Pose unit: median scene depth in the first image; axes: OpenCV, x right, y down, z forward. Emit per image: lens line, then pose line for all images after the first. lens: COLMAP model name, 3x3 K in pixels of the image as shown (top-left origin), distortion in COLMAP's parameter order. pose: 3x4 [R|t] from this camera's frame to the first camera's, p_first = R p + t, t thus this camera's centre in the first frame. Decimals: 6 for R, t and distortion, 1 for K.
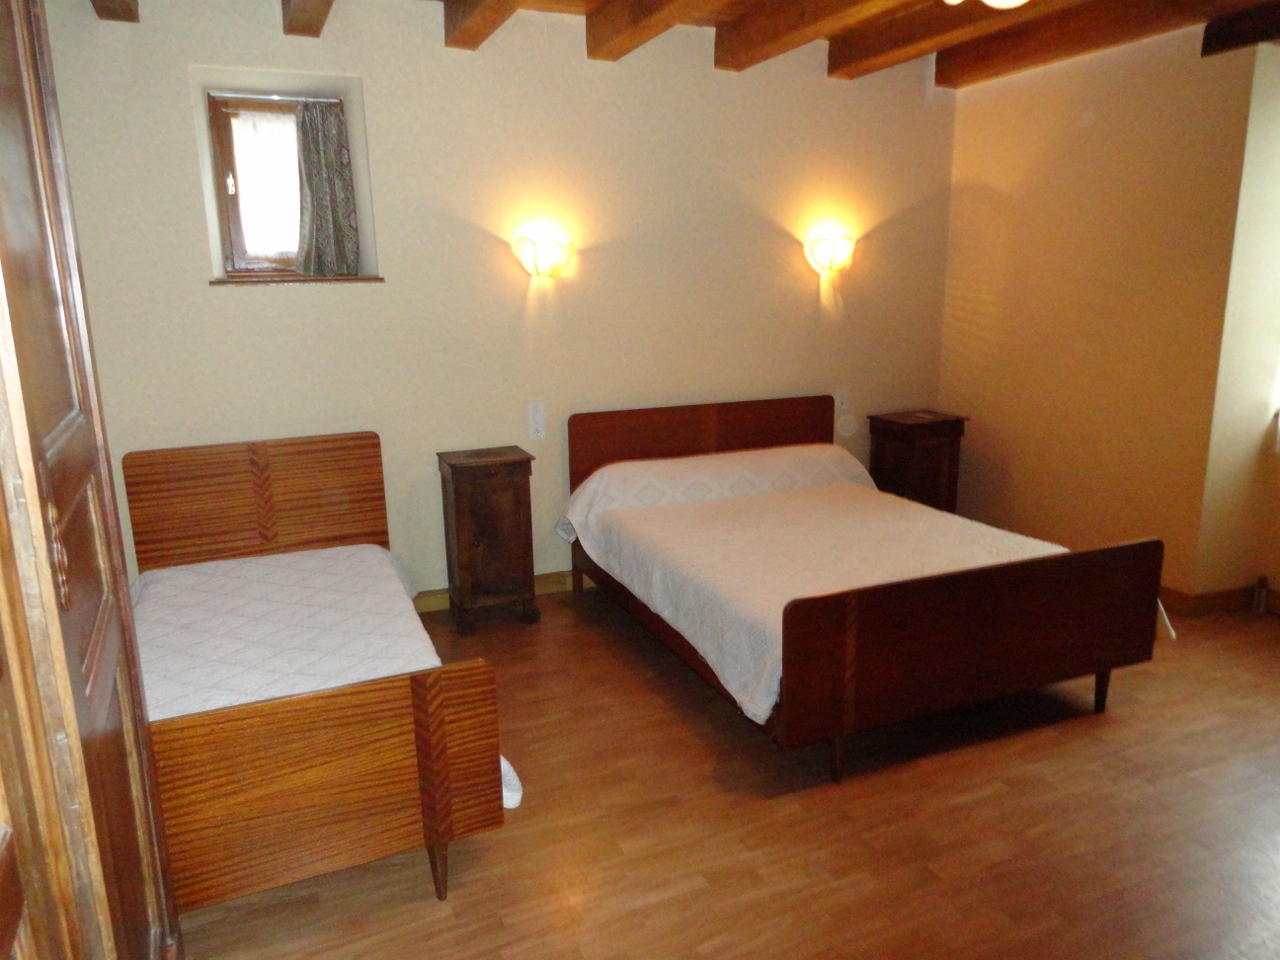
lens RADIAL K [[895.3, 0, 640.0], [0, 895.3, 480.0], [0, 0, 1]] dist [-0.007091, -0.000118]
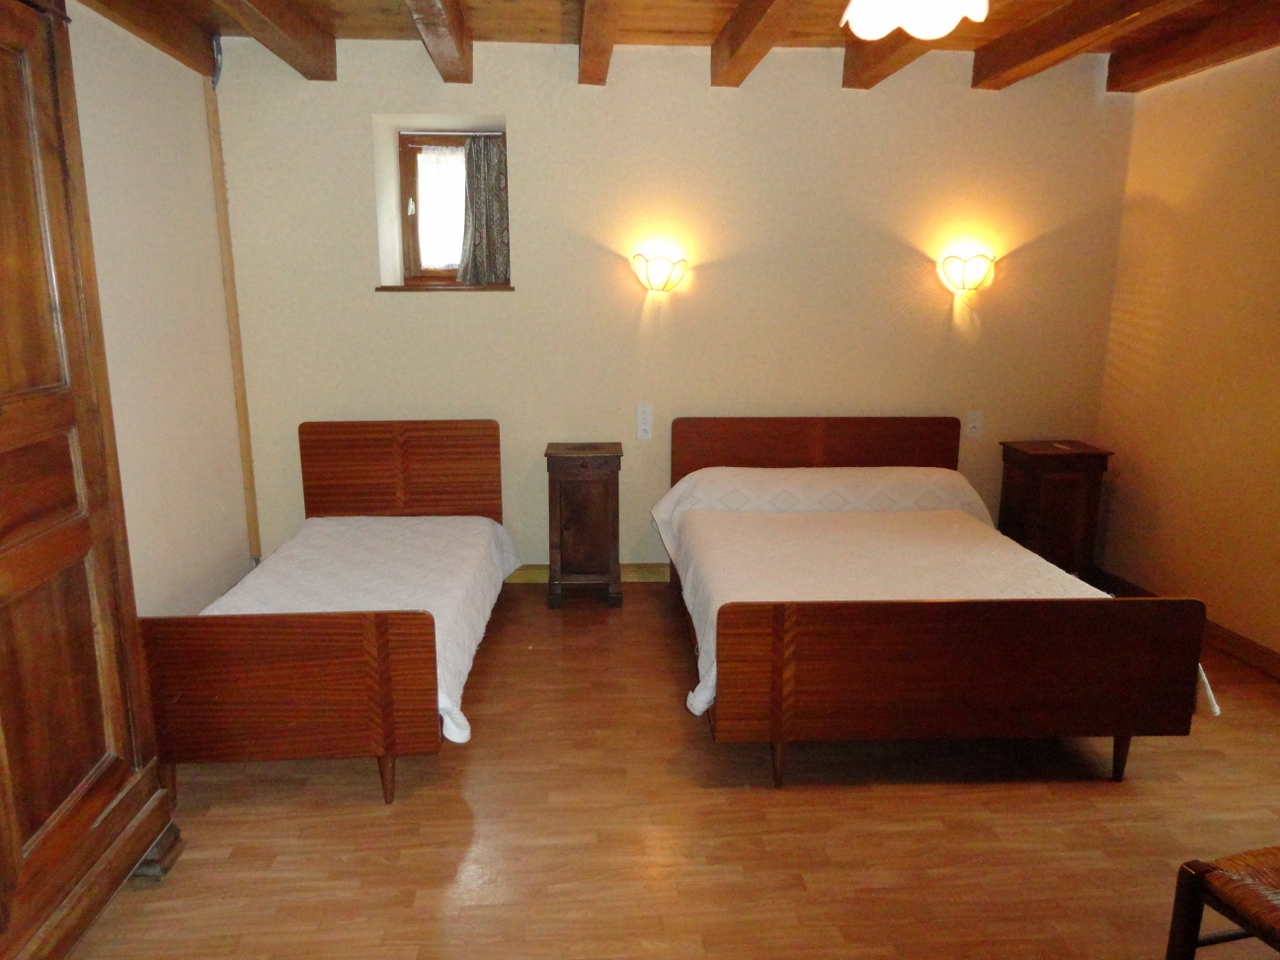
lens RADIAL K [[887.0, 0, 640.0], [0, 887.0, 480.0], [0, 0, 1]] dist [0.005743, 0.000813]
pose [[0.942046, 0.093108, -0.322303, 0.243782], [-0.094168, 0.995480, 0.012338, -0.009109], [0.321995, 0.018728, 0.946556, -0.022159]]
